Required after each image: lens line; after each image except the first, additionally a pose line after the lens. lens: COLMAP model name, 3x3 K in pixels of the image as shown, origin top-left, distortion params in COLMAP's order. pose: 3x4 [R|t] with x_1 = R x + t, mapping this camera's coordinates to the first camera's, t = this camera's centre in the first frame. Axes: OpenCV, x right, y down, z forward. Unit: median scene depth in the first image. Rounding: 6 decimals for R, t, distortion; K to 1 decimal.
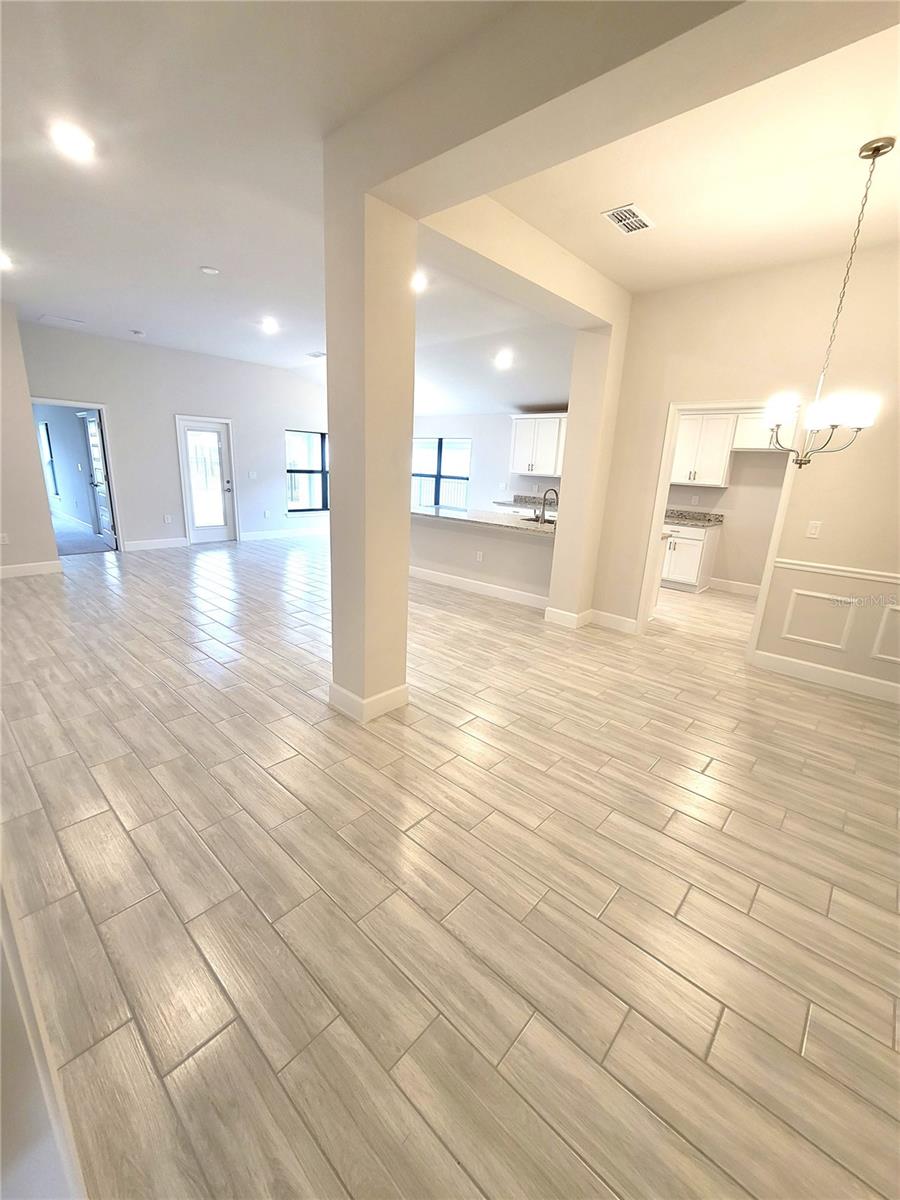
lens RADIAL K [[492.9, 0, 437.5], [0, 492.9, 598.4], [0, 0, 1]] dist [-0.000609, -0.000414]
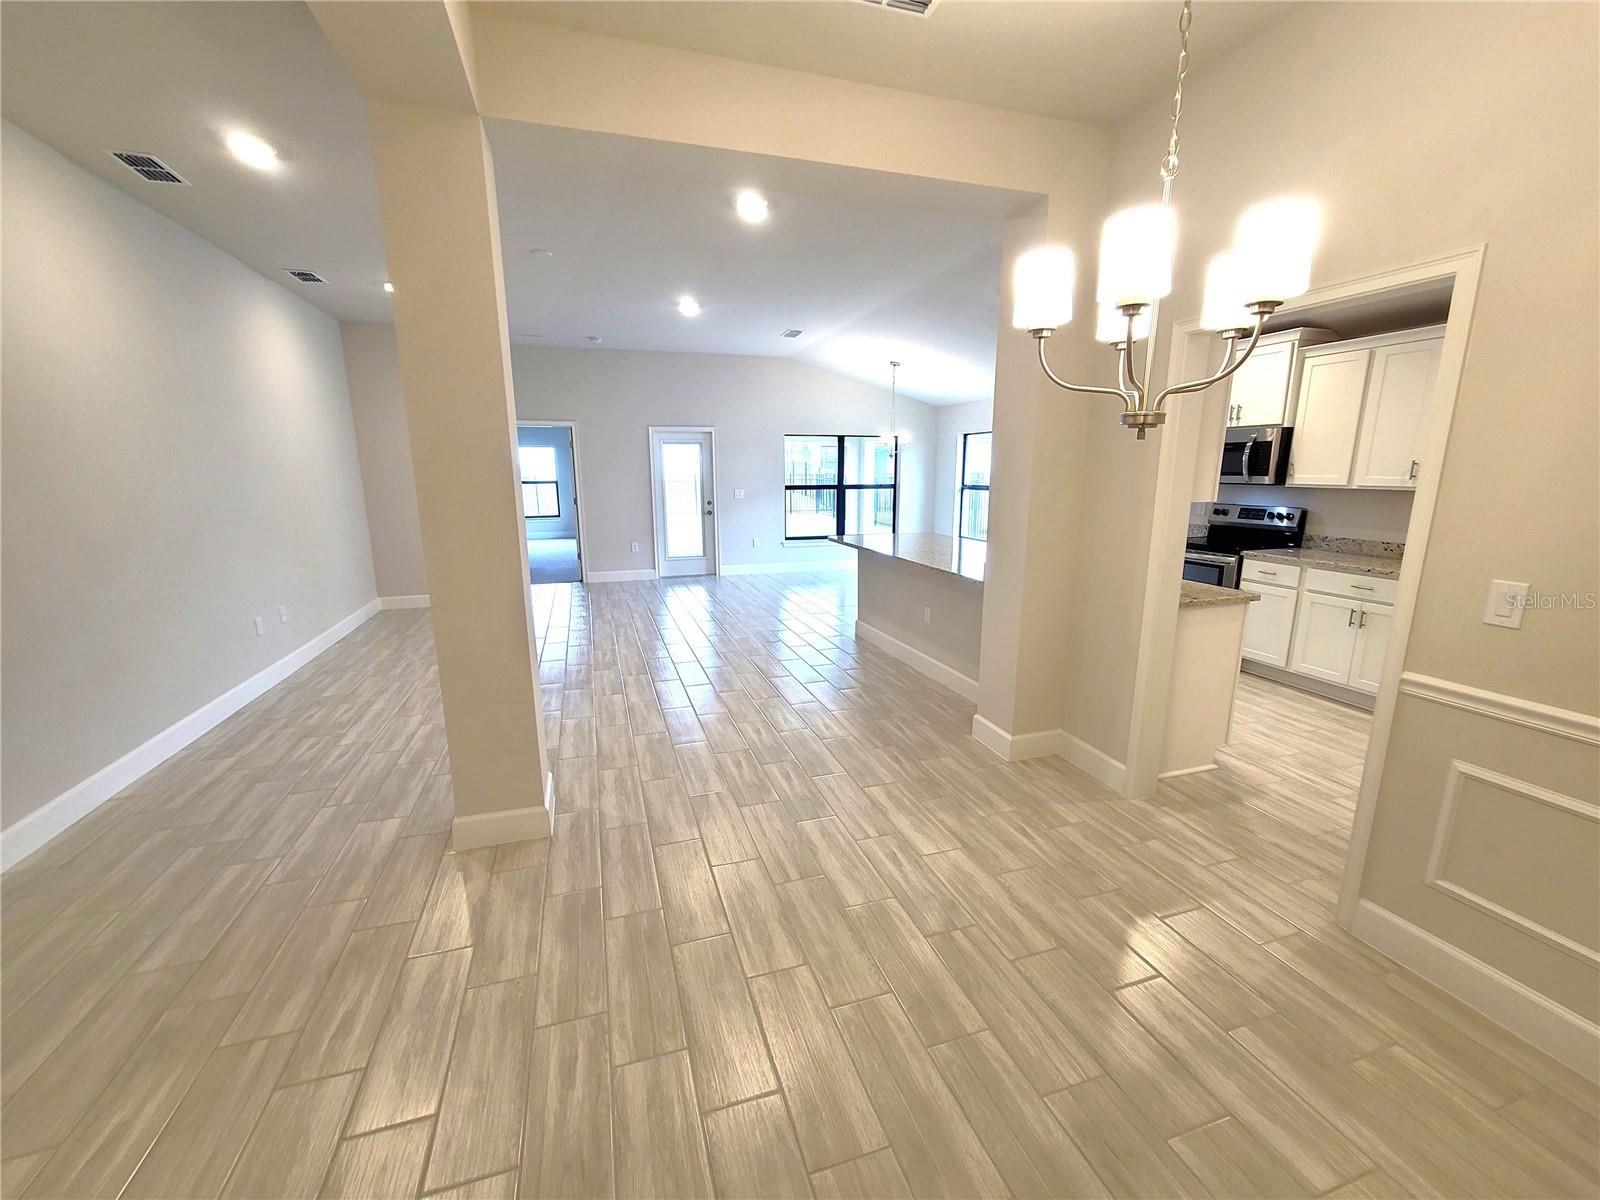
lens RADIAL K [[657.2, 0, 800.6], [0, 657.2, 602.0], [0, 0, 1]] dist [-0.000609, -0.000414]
pose [[0.871764, 0.054390, -0.486898, 0.386269], [-0.092737, 0.994171, -0.054983, -0.046575], [0.481070, 0.093085, 0.871726, 0.233359]]
